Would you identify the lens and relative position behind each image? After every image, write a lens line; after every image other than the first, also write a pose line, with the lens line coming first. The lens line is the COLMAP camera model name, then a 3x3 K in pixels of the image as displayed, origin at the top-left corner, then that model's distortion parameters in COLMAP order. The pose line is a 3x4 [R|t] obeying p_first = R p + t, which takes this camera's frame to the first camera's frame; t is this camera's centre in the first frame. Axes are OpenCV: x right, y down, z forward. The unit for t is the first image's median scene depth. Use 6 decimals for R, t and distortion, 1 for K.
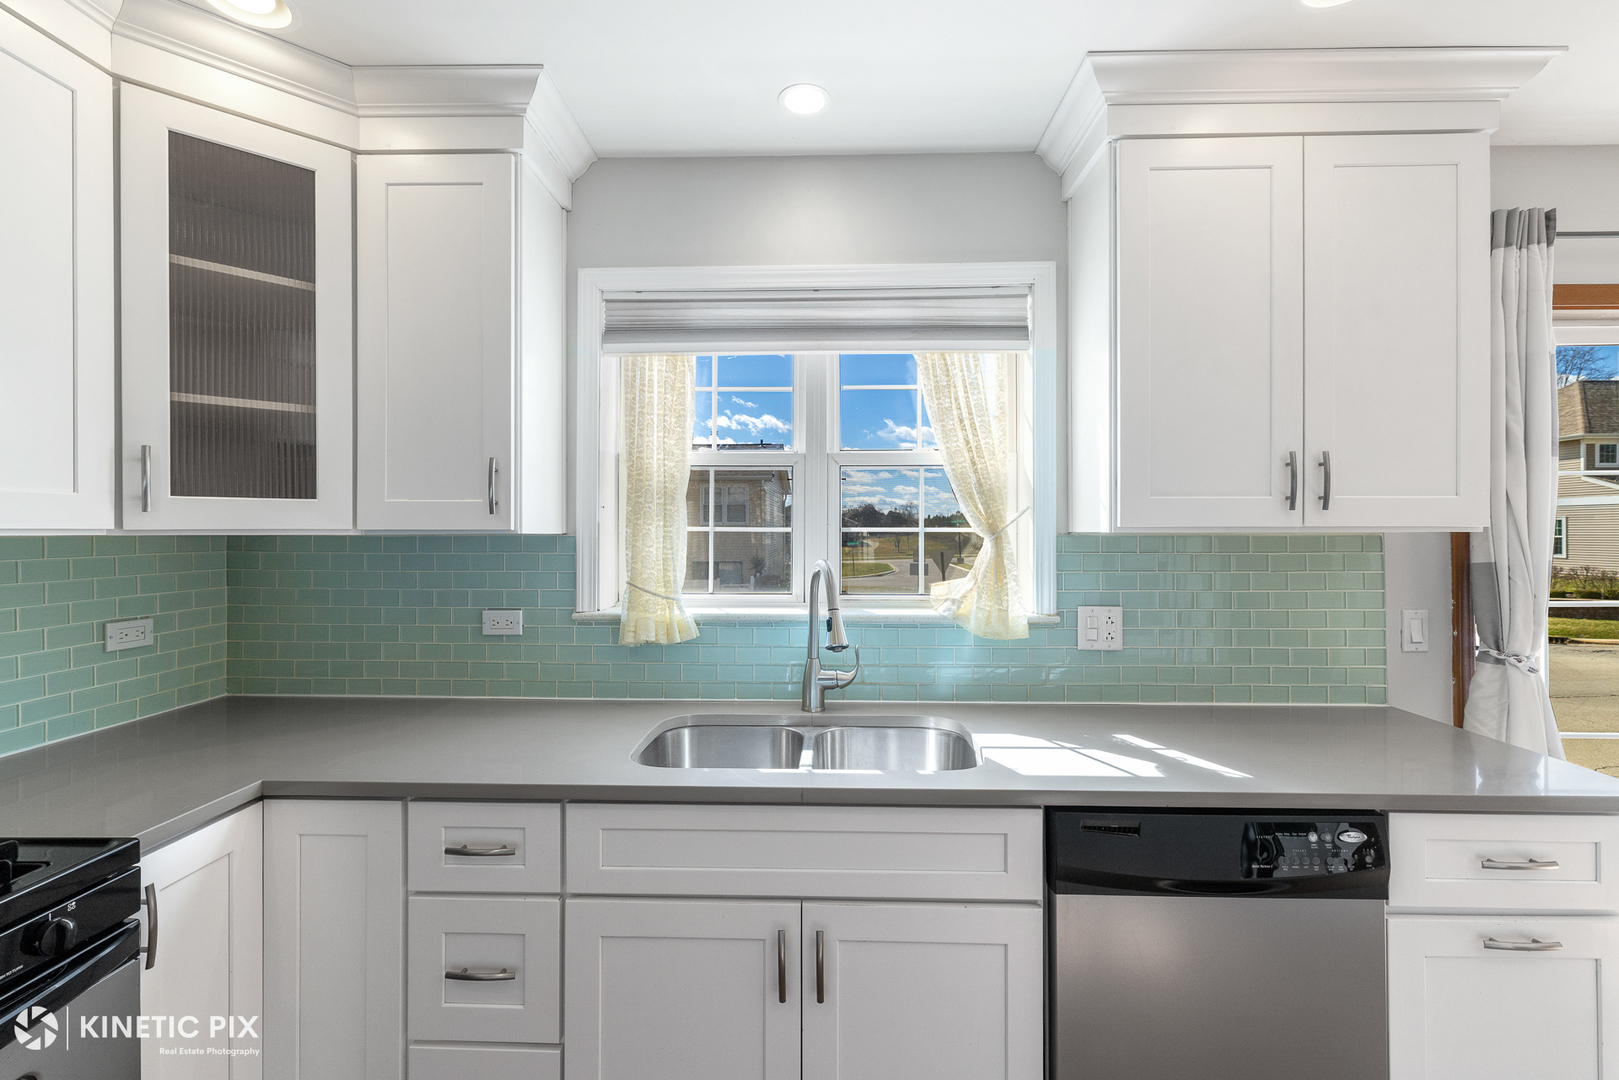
lens RADIAL K [[704.9, 0, 808.6], [0, 704.9, 529.3], [0, 0, 1]] dist [0.001107, 0.002064]
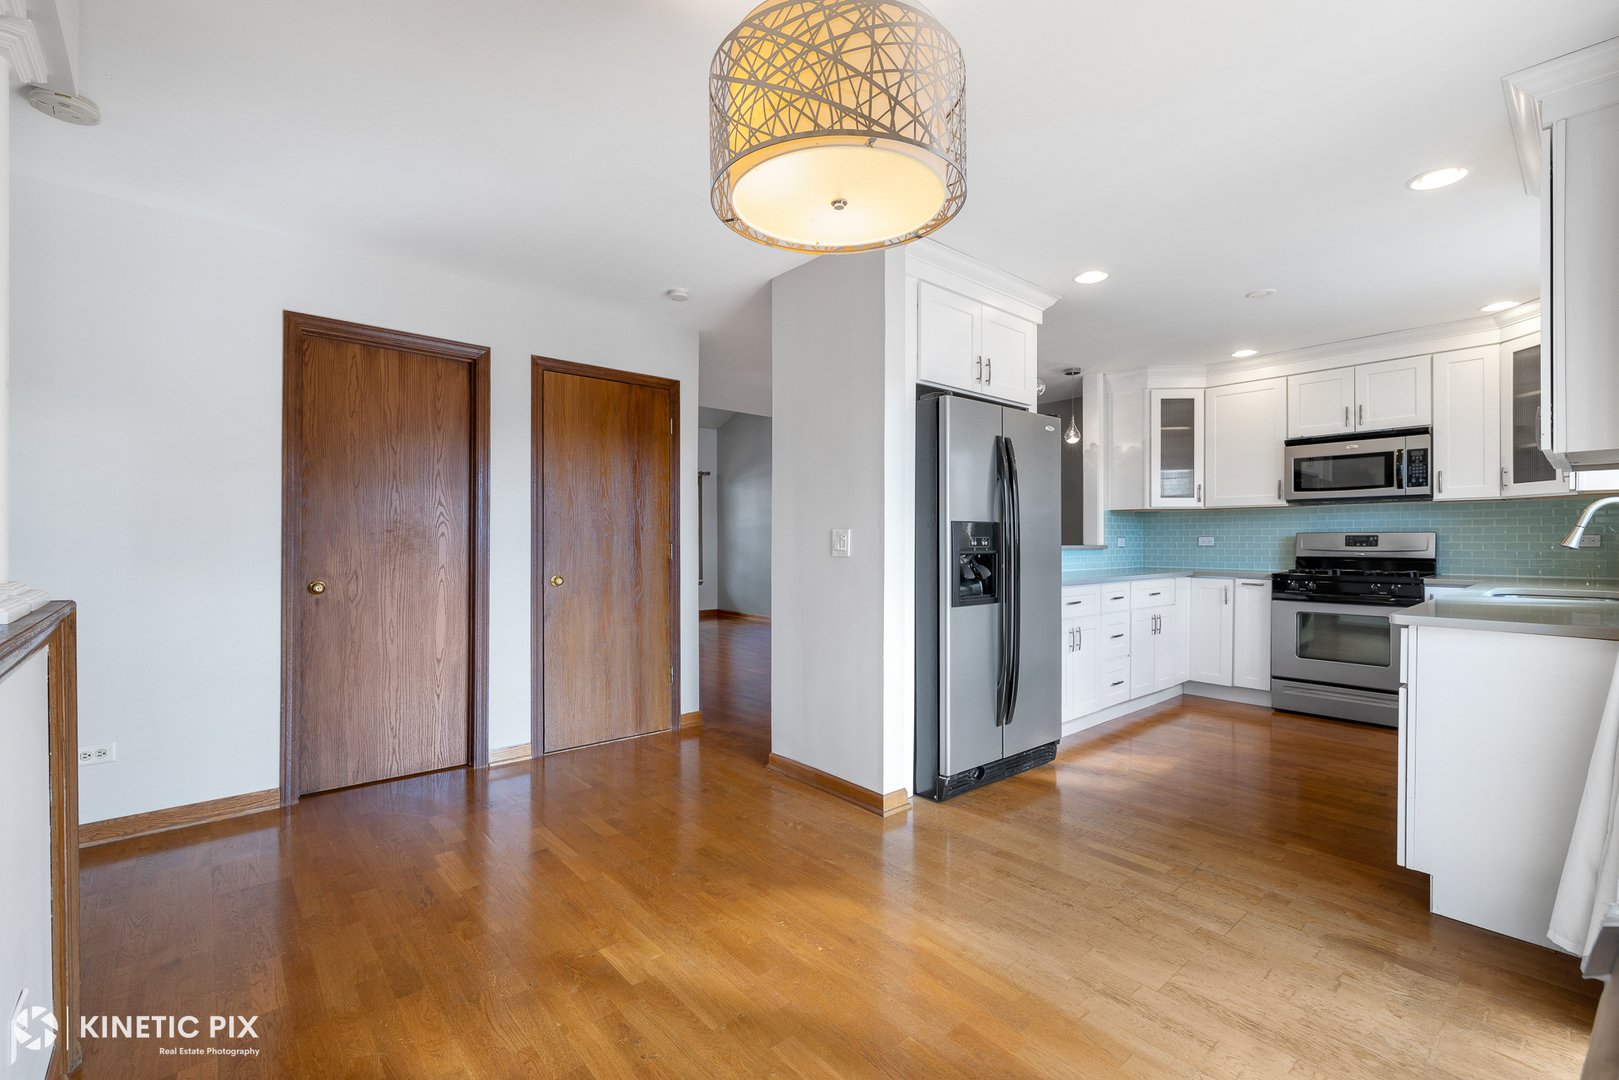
lens RADIAL K [[704.9, 0, 818.9], [0, 704.9, 542.2], [0, 0, 1]] dist [0.001107, 0.002064]
pose [[-0.716372, 0.008616, -0.697665, 2.700676], [0.009005, 0.999955, 0.003102, 0.135669], [0.697660, -0.004060, -0.716417, 0.985684]]
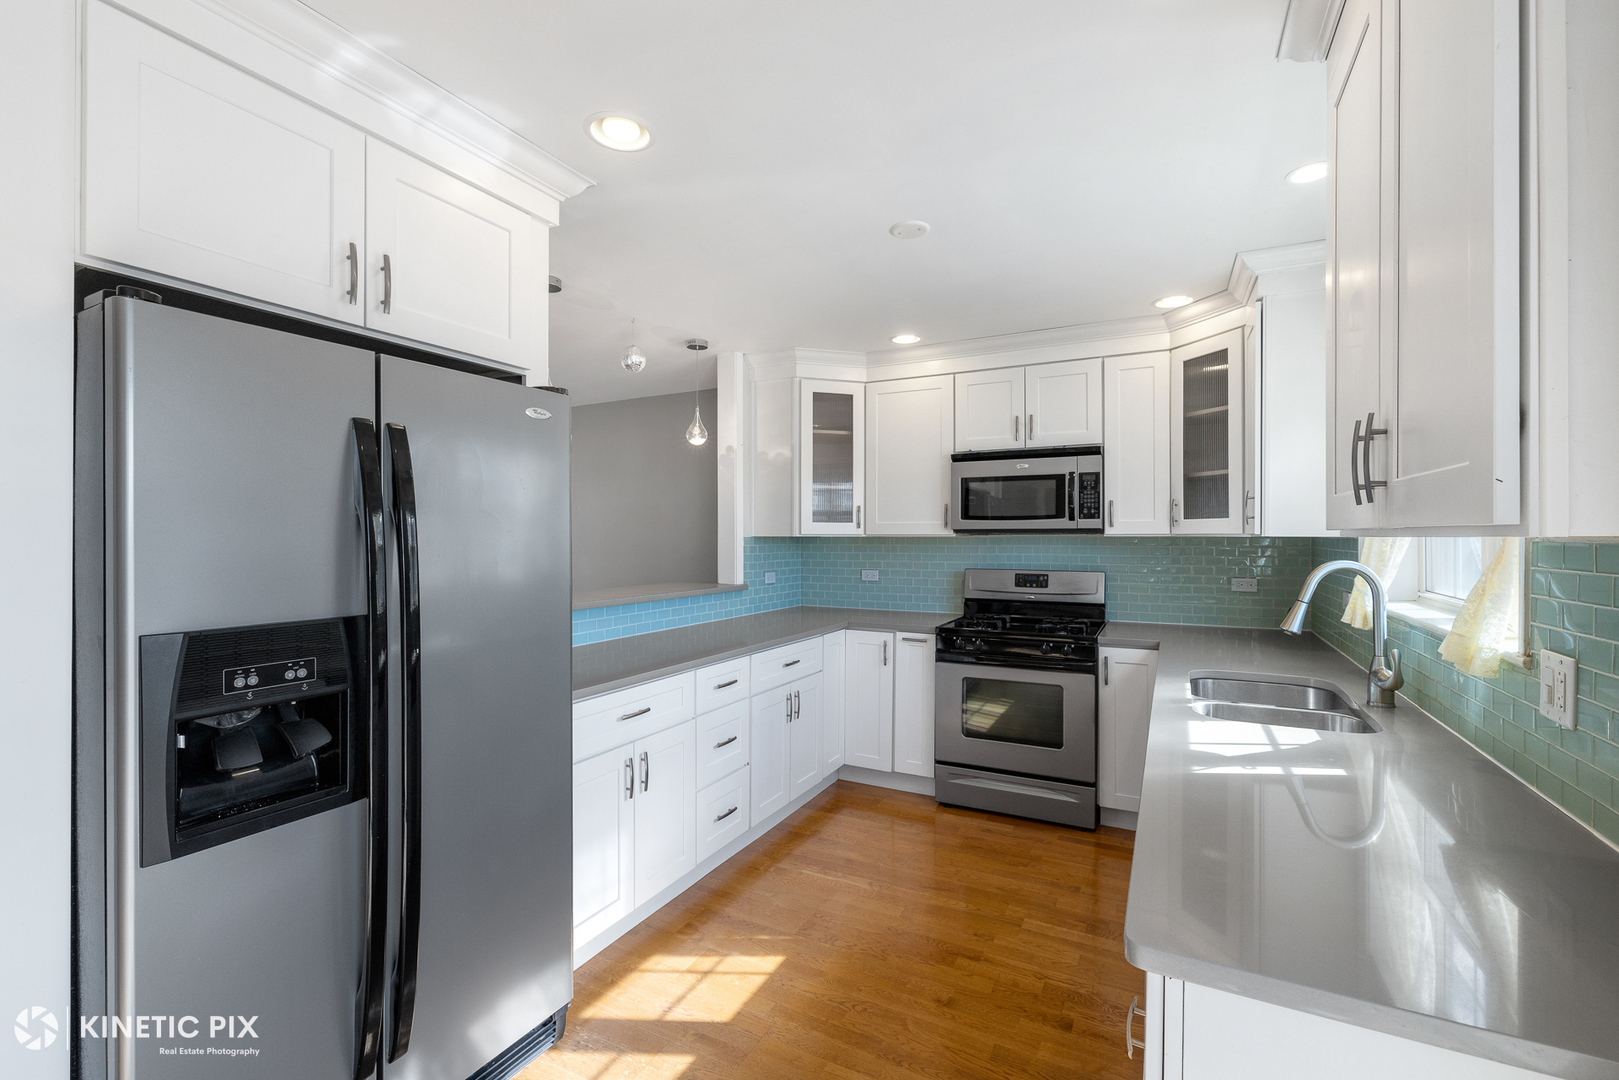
lens RADIAL K [[704.9, 0, 806.9], [0, 704.9, 532.5], [0, 0, 1]] dist [0.001107, 0.002064]
pose [[-0.426523, 0.001056, -0.904476, 1.533750], [0.005237, 0.999985, -0.001302, -0.006301], [0.904462, -0.005292, -0.426522, 0.789812]]
